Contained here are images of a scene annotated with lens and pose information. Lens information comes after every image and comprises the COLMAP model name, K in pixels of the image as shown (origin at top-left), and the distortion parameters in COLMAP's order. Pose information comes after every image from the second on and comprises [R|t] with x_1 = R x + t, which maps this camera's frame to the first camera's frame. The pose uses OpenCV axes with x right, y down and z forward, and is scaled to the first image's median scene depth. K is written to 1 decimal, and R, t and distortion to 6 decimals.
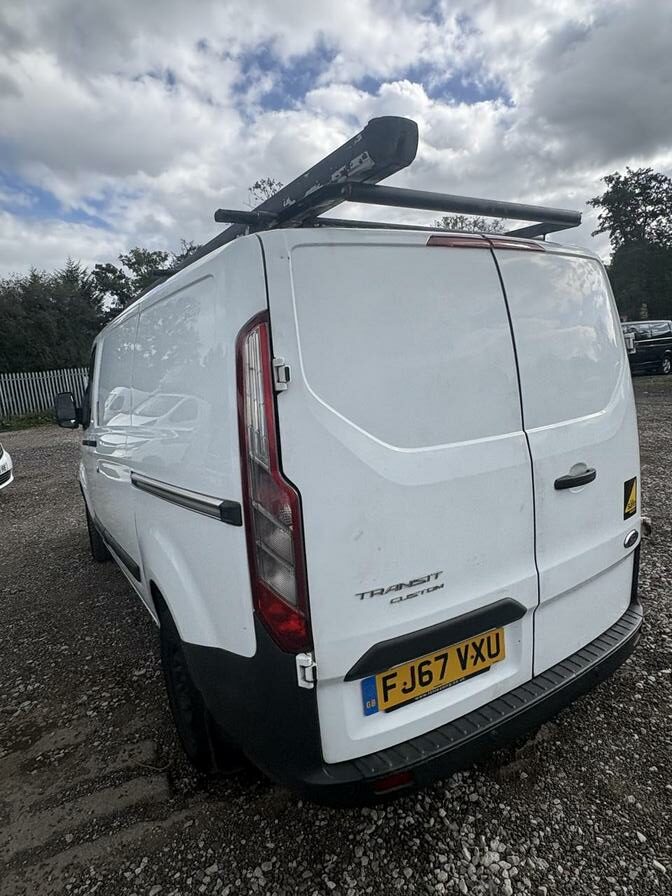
lens RADIAL K [[521.3, 0, 335.7], [0, 521.3, 446.6], [0, 0, 1]] dist [0.004980, -0.001881]
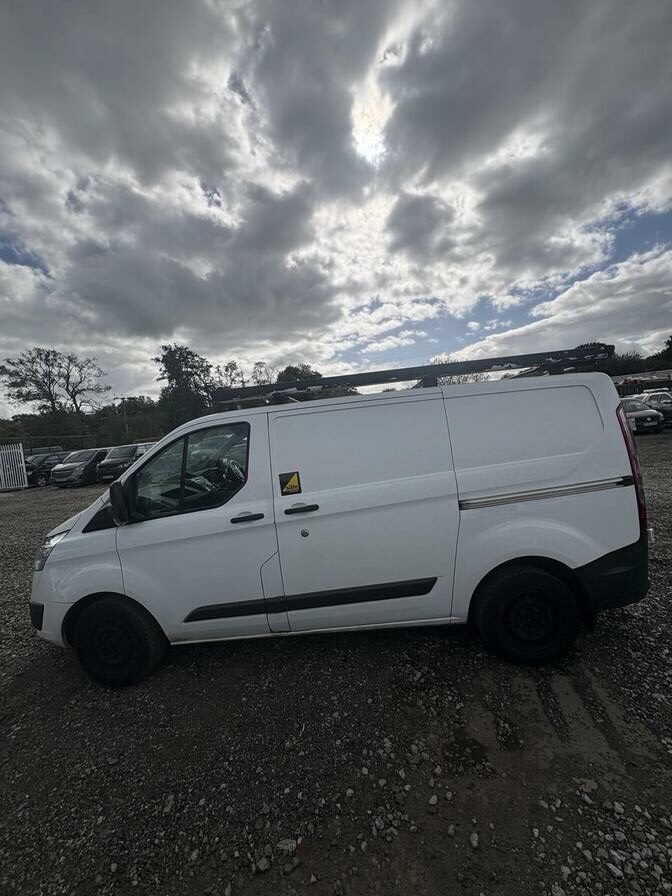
lens RADIAL K [[360.4, 0, 337.2], [0, 360.4, 453.0], [0, 0, 1]] dist [0.002767, 0.000285]
pose [[0.568513, -0.020716, 0.822414, -1.234283], [0.178125, 0.979068, -0.098471, -0.040442], [-0.803159, 0.202475, 0.560303, 0.587328]]
